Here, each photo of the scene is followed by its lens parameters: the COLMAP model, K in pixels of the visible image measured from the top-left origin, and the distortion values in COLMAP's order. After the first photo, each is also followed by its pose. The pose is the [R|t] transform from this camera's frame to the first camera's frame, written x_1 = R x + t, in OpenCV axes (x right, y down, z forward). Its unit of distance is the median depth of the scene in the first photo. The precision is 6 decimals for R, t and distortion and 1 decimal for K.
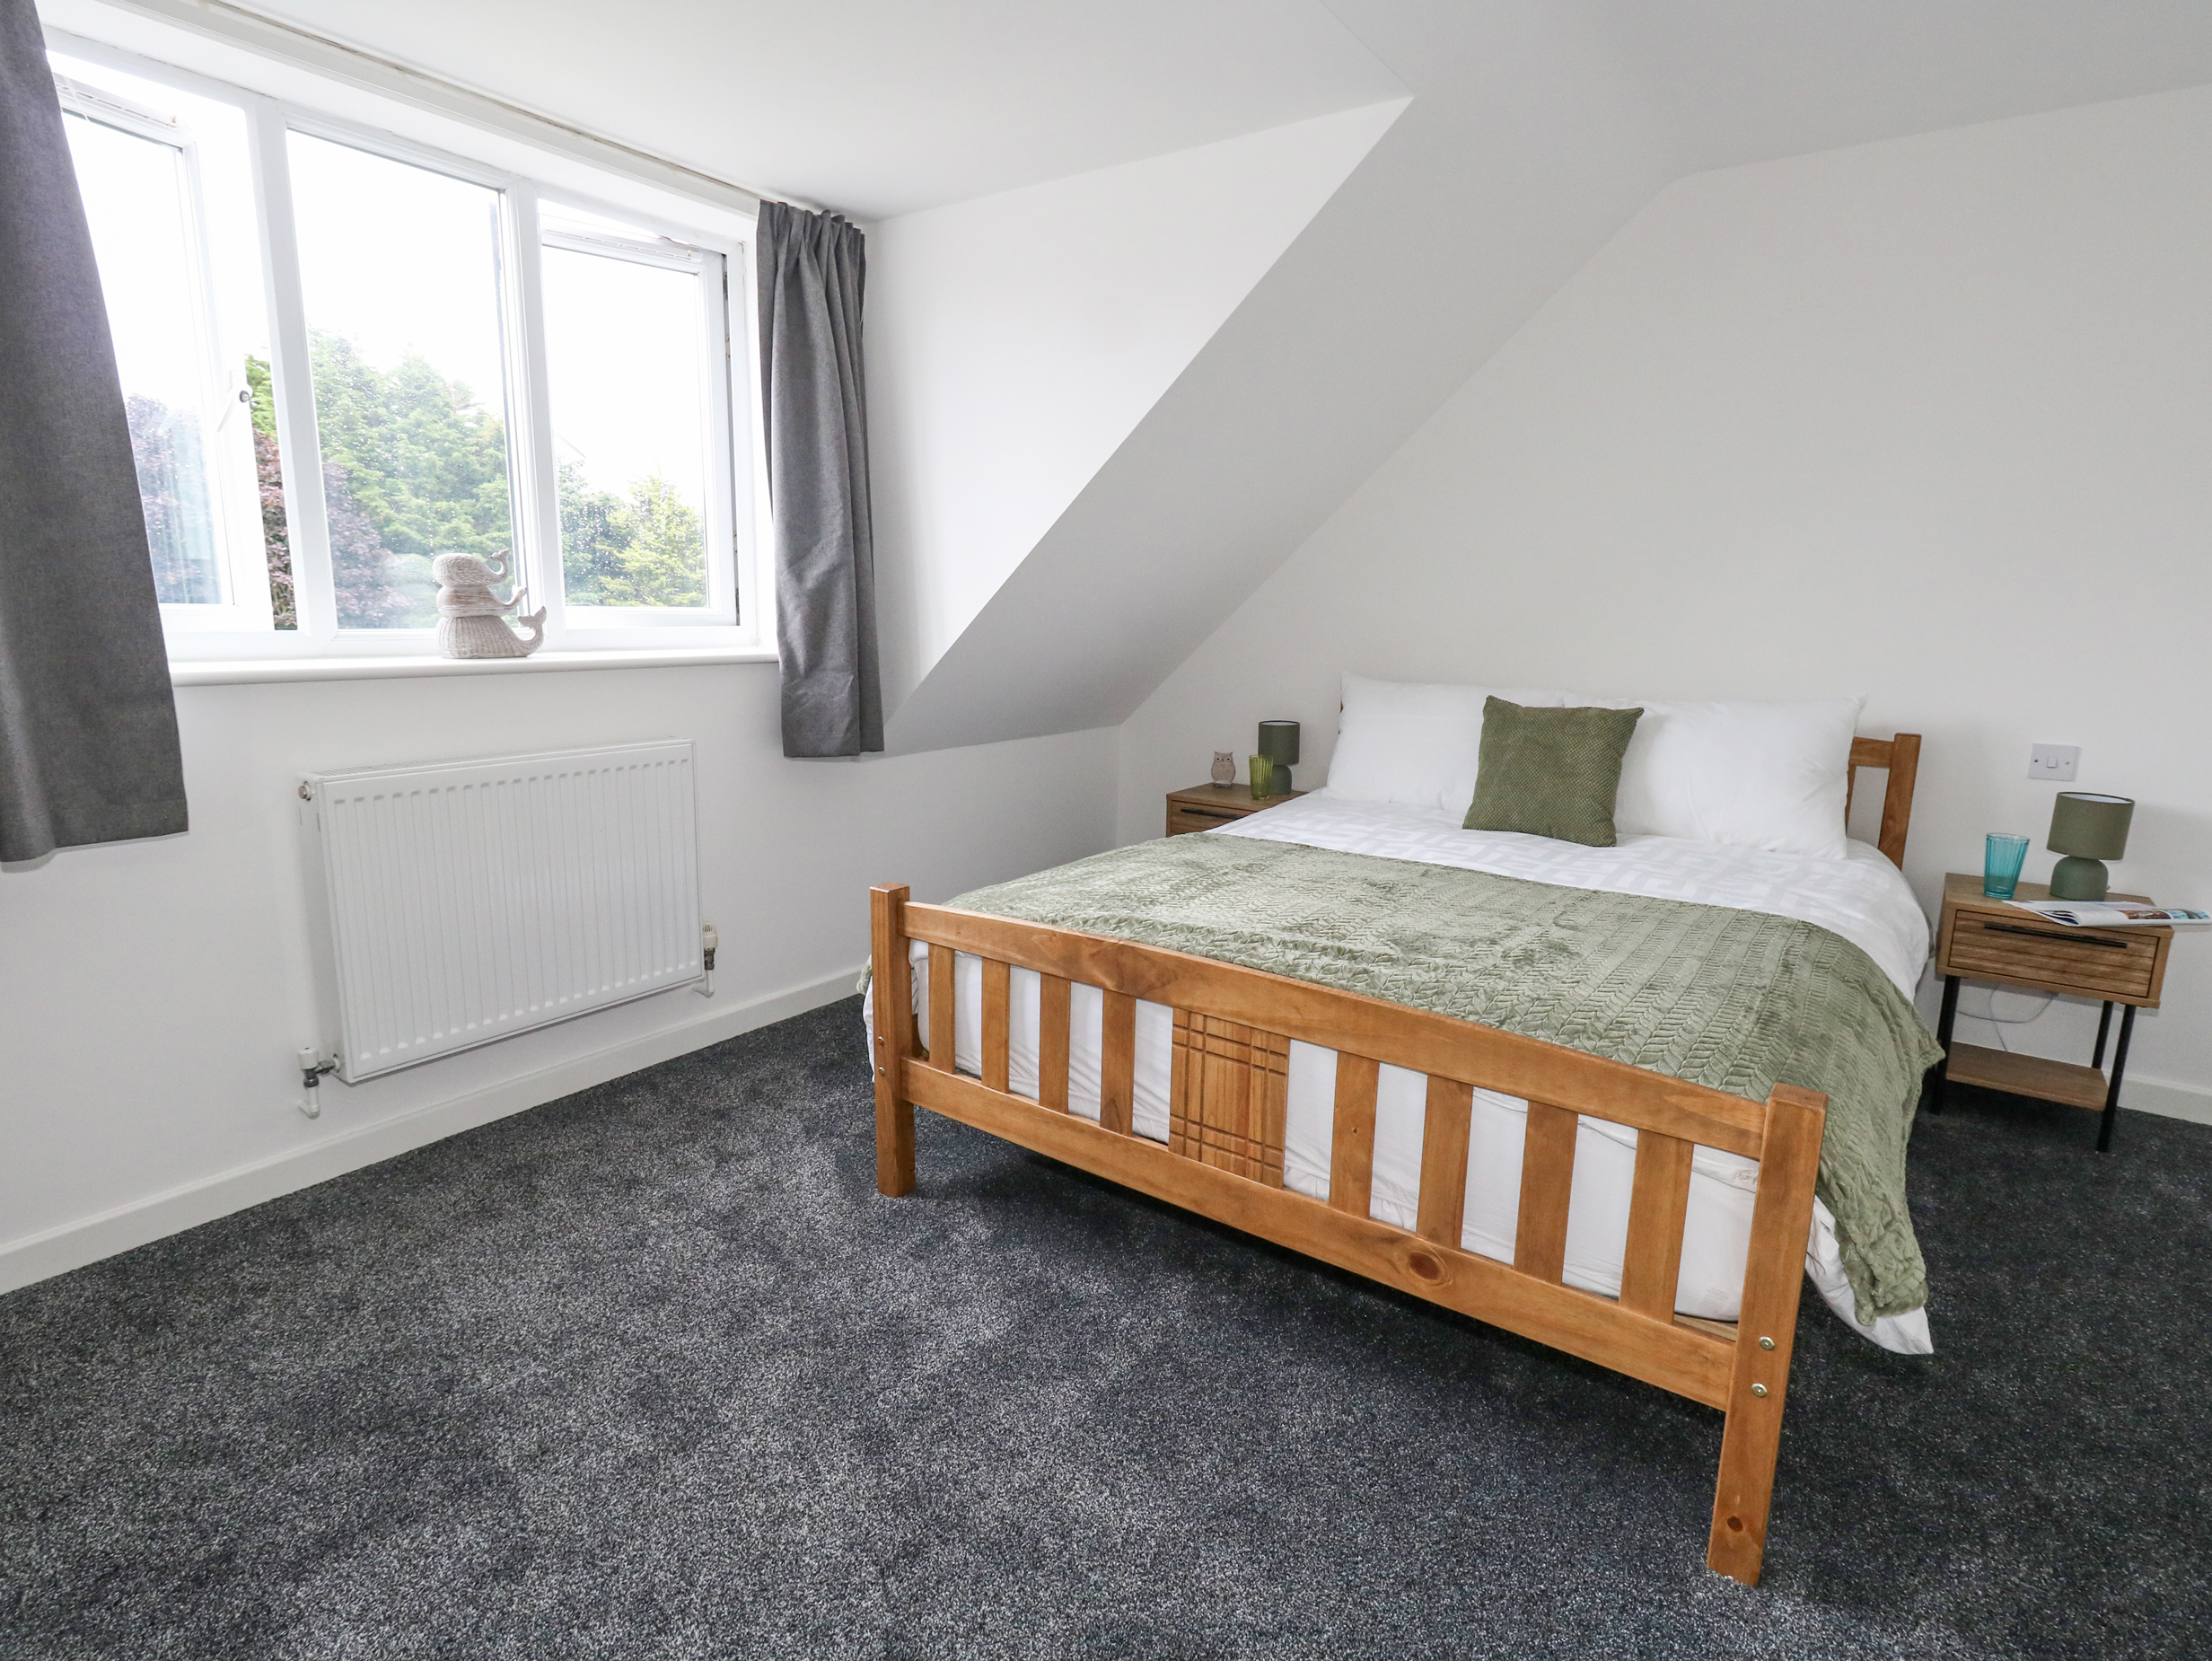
lens RADIAL K [[1126.8, 0, 1103.3], [0, 1126.8, 809.0], [0, 0, 1]] dist [-0.002874, -0.001457]
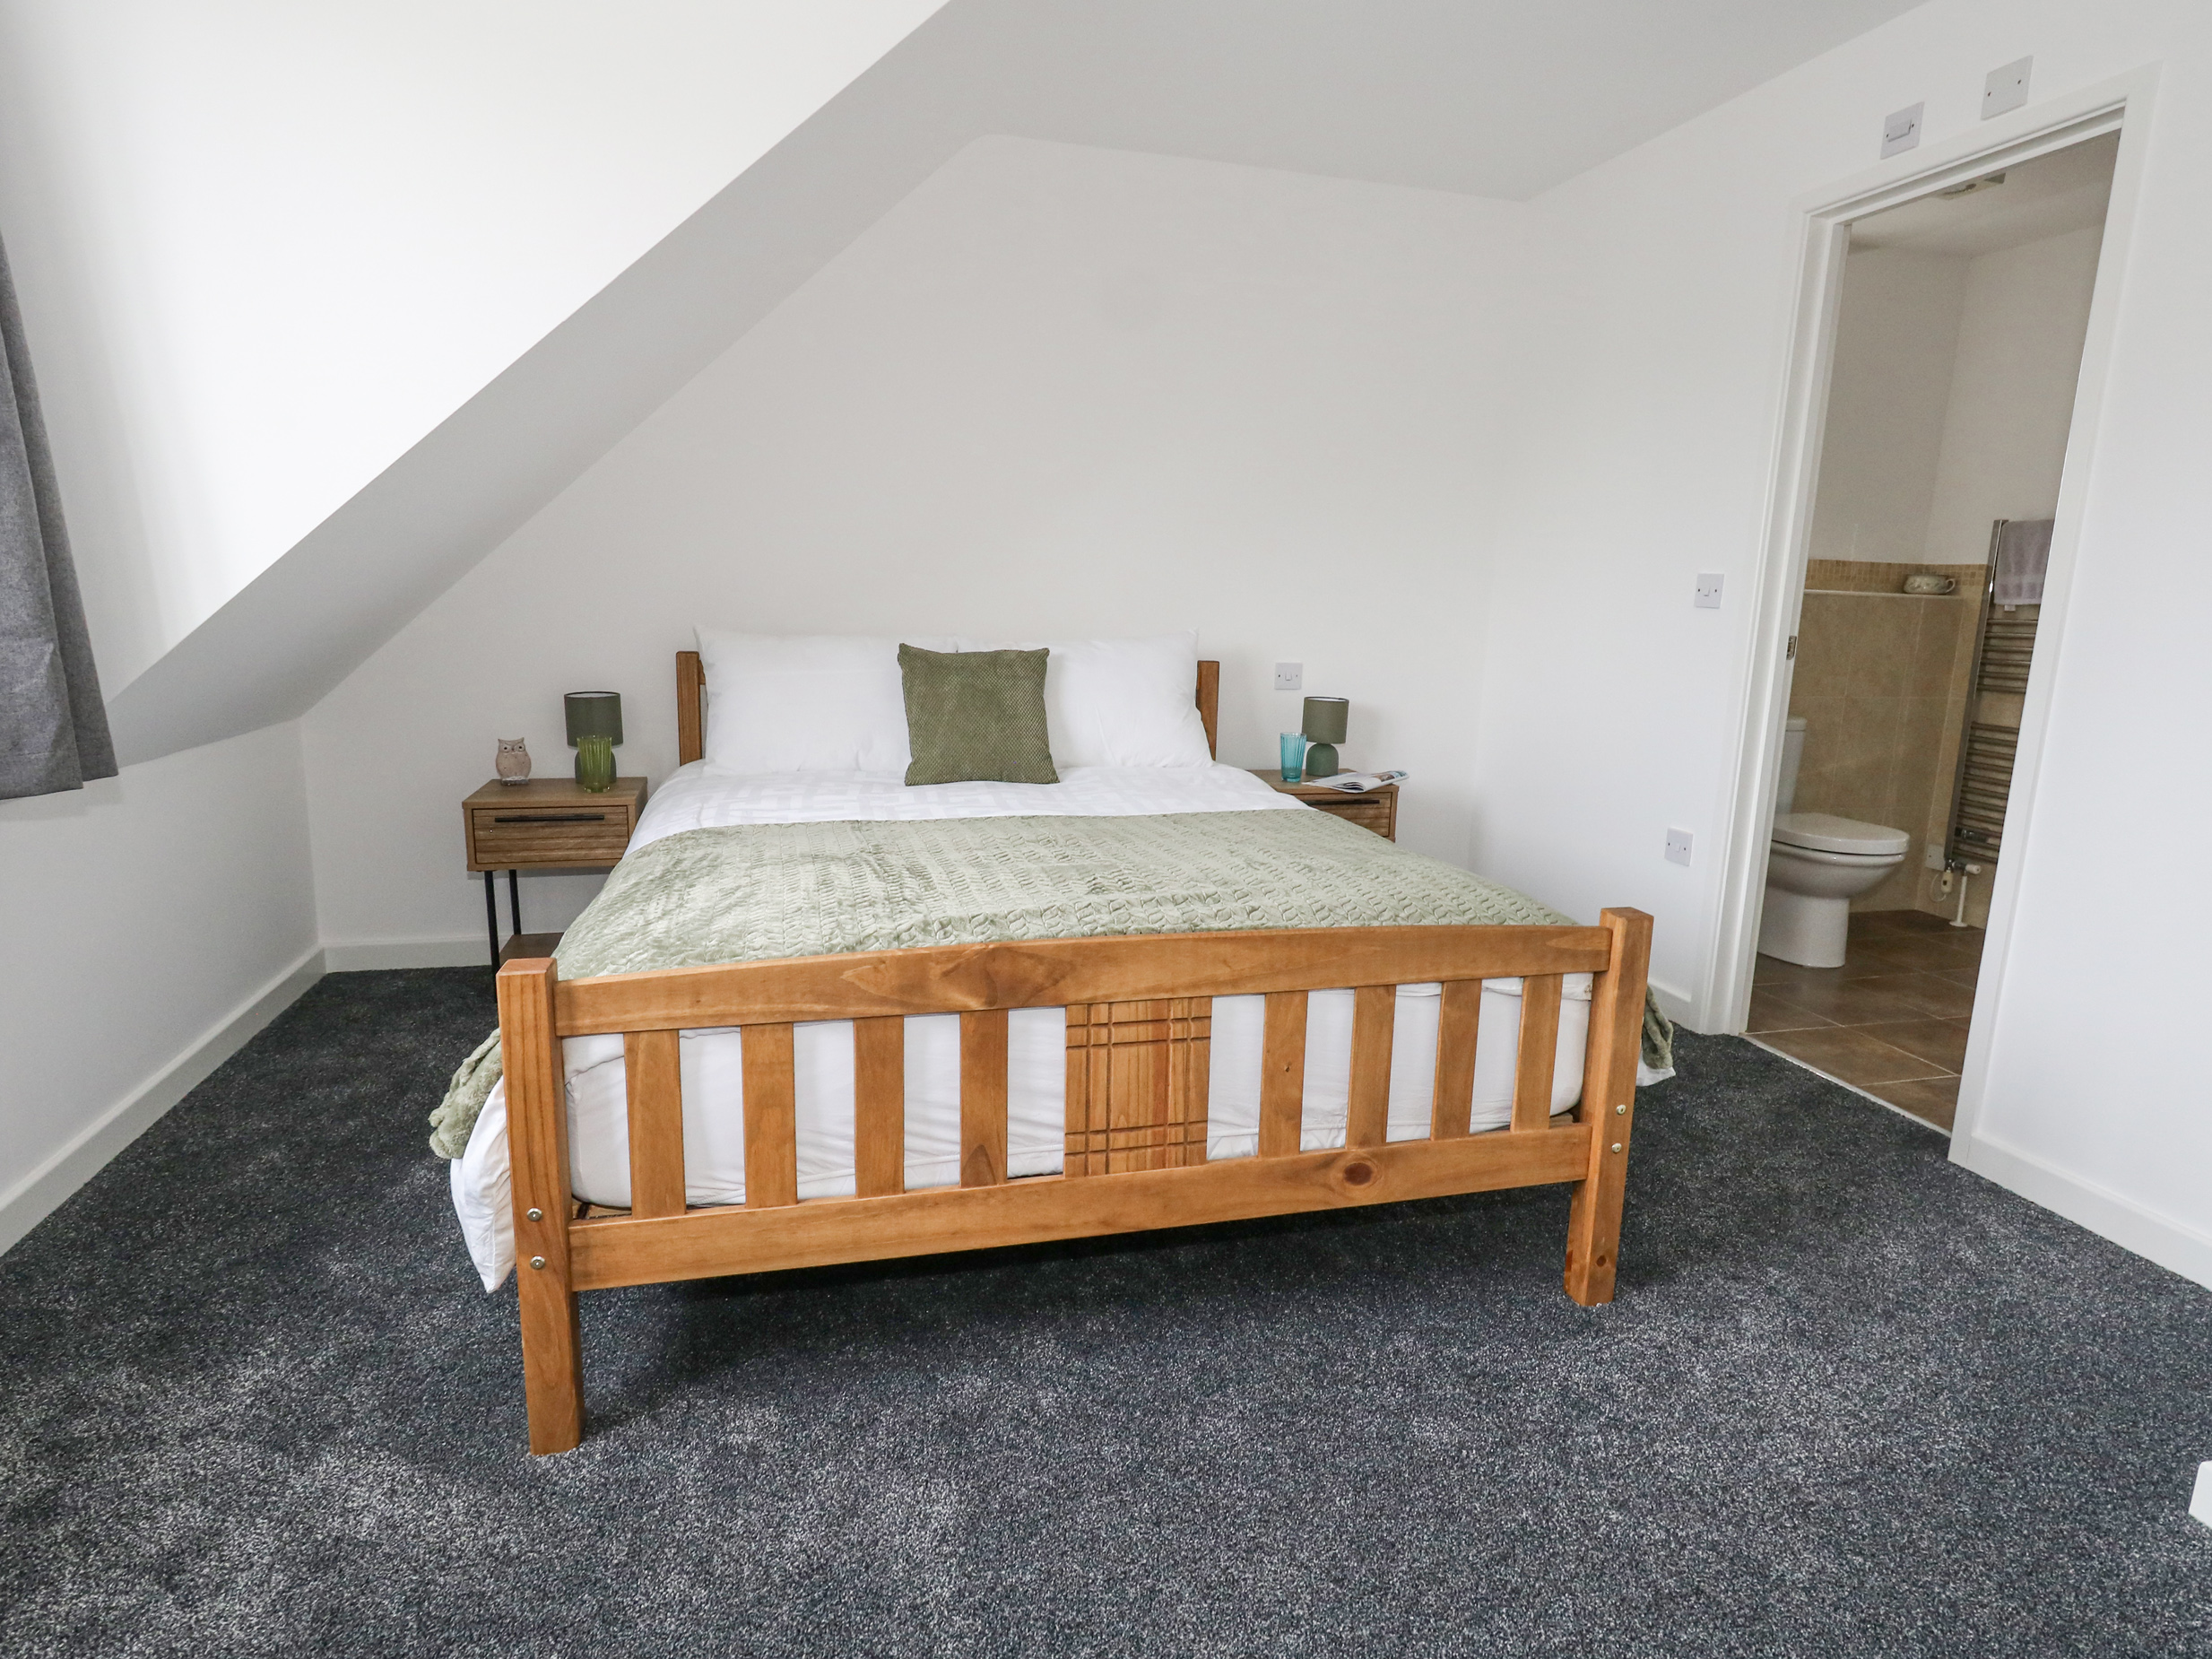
lens RADIAL K [[1199.2, 0, 1110.7], [0, 1199.2, 810.4], [0, 0, 1]] dist [-0.003396, -0.000226]
pose [[0.640337, -0.139746, 0.755275, -0.518453], [0.126601, 0.989063, 0.075668, -0.026823], [-0.757589, 0.047165, 0.651026, 0.361407]]
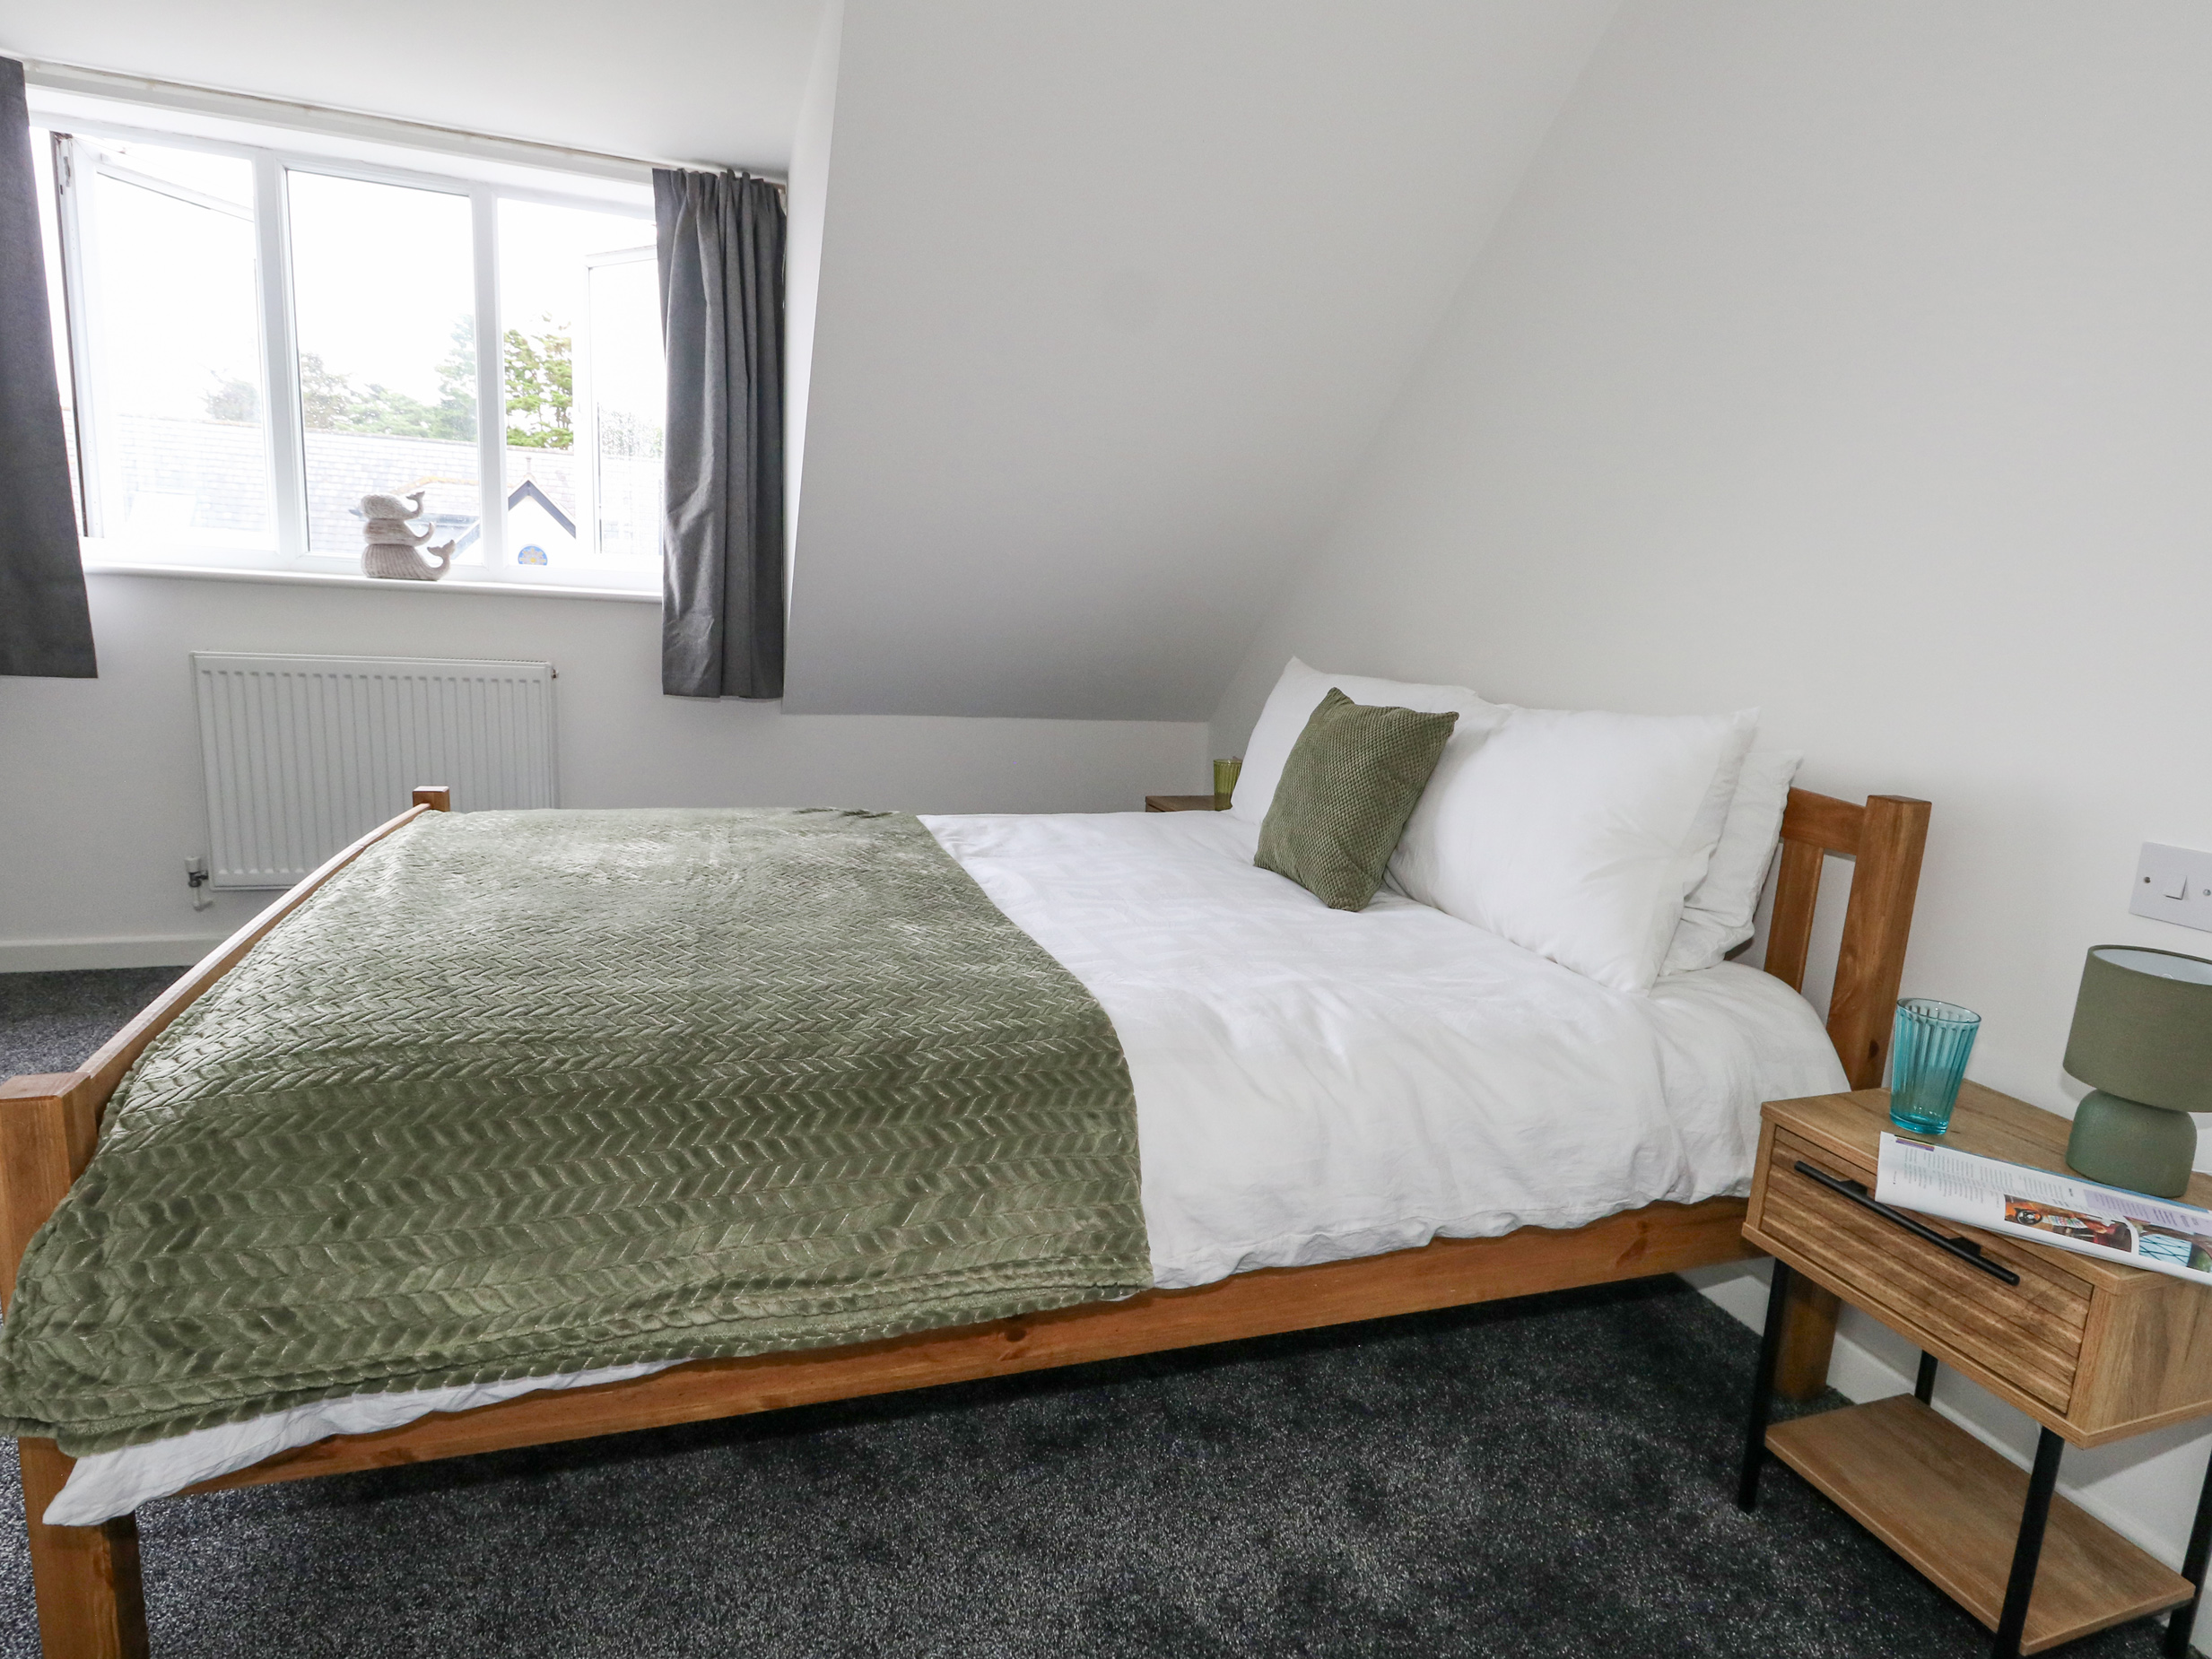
lens RADIAL K [[1199.0, 0, 1110.7], [0, 1199.0, 810.4], [0, 0, 1]] dist [-0.003396, -0.000226]
pose [[0.814391, 0.127384, -0.566164, 1.081738], [-0.147106, 0.989060, 0.010930, -0.018971], [0.561362, 0.074385, 0.824220, 0.492502]]
